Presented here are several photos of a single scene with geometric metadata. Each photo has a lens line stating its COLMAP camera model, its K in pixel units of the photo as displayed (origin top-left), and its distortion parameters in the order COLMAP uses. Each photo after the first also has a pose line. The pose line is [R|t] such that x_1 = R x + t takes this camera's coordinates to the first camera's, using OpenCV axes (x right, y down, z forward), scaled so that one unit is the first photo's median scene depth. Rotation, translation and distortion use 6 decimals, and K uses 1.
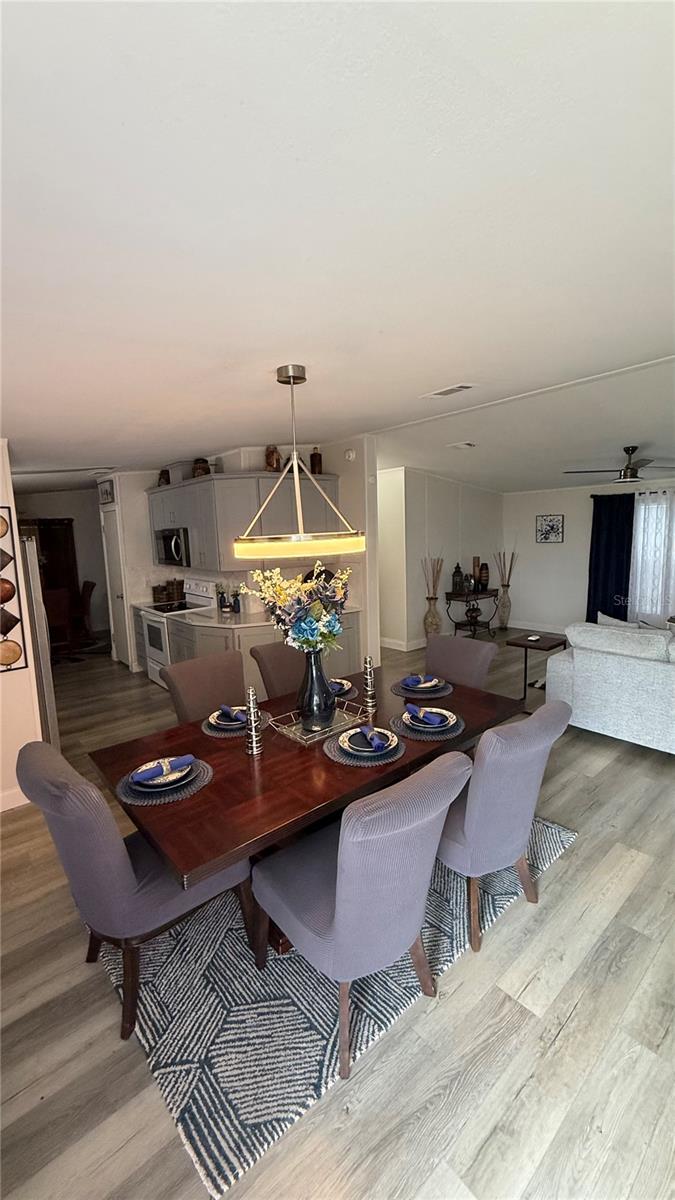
lens RADIAL K [[479.9, 0, 340.6], [0, 479.9, 598.3], [0, 0, 1]] dist [0.000584, 0.000493]
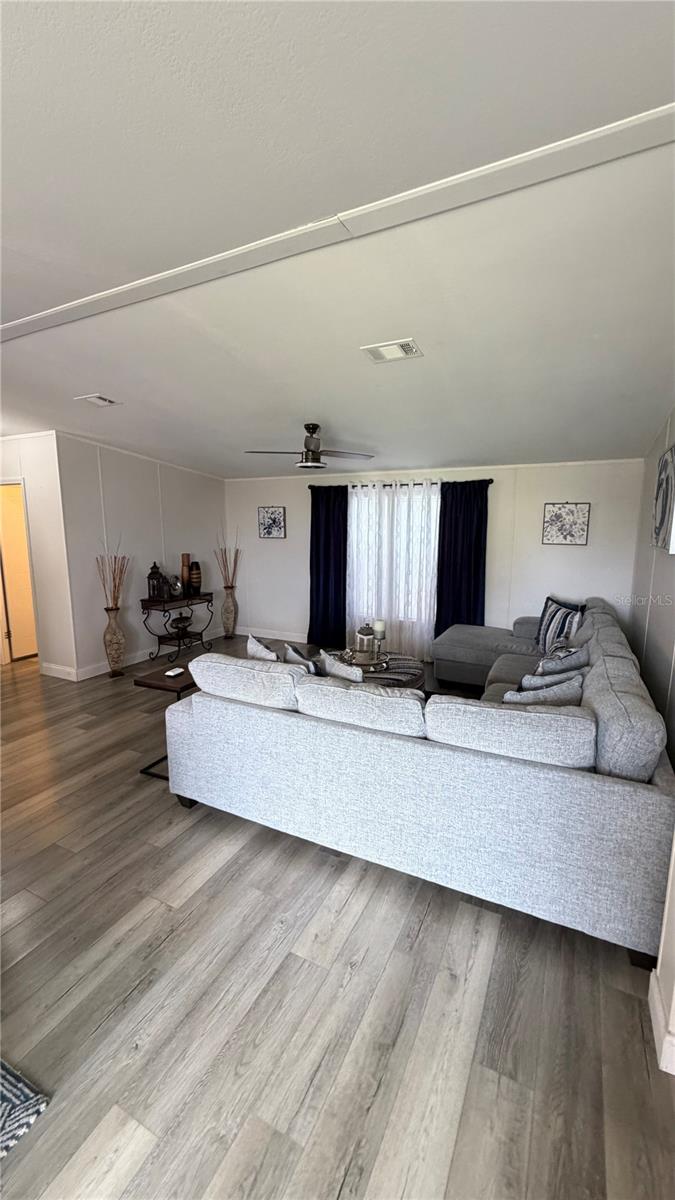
lens RADIAL K [[479.9, 0, 339.1], [0, 479.9, 591.3], [0, 0, 1]] dist [0.000584, 0.000493]
pose [[0.926942, -0.026544, 0.374264, 0.453696], [0.025119, 0.999647, 0.008686, -0.048229], [-0.374363, 0.001350, 0.927281, 0.293635]]
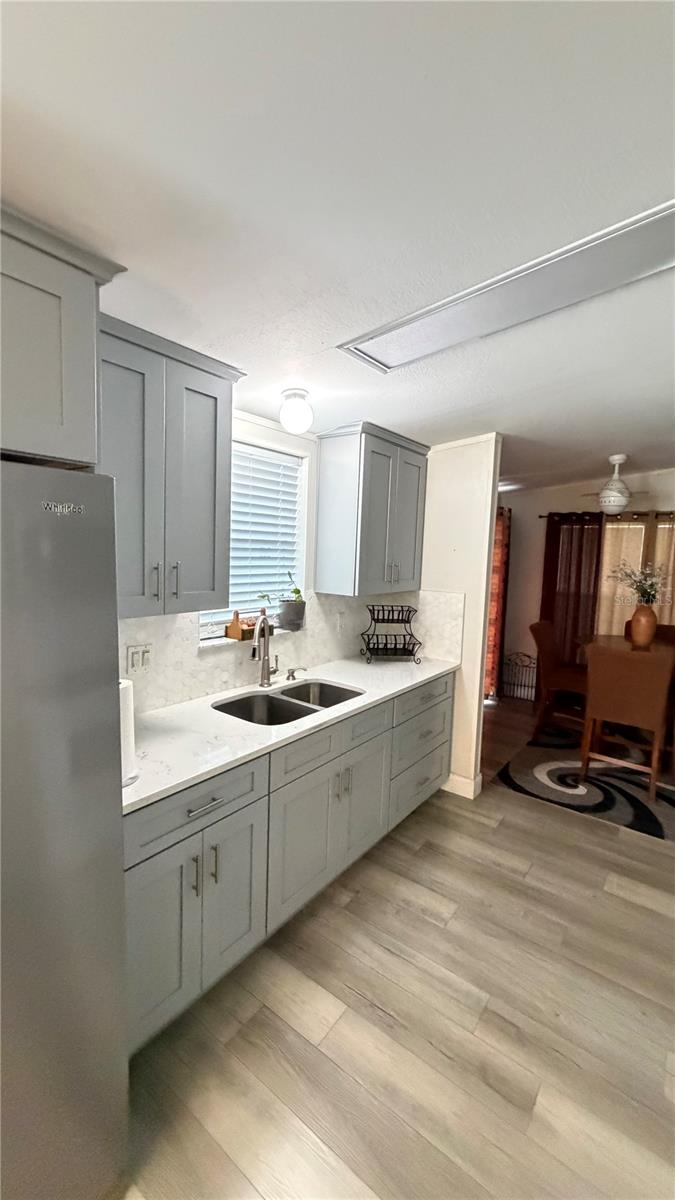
lens RADIAL K [[479.9, 0, 338.4], [0, 479.9, 593.9], [0, 0, 1]] dist [0.000584, 0.000493]
pose [[0.210107, 0.125982, -0.969527, -0.407531], [-0.170806, 0.981142, 0.090476, -0.121546], [0.962642, 0.146592, 0.227663, 1.143178]]
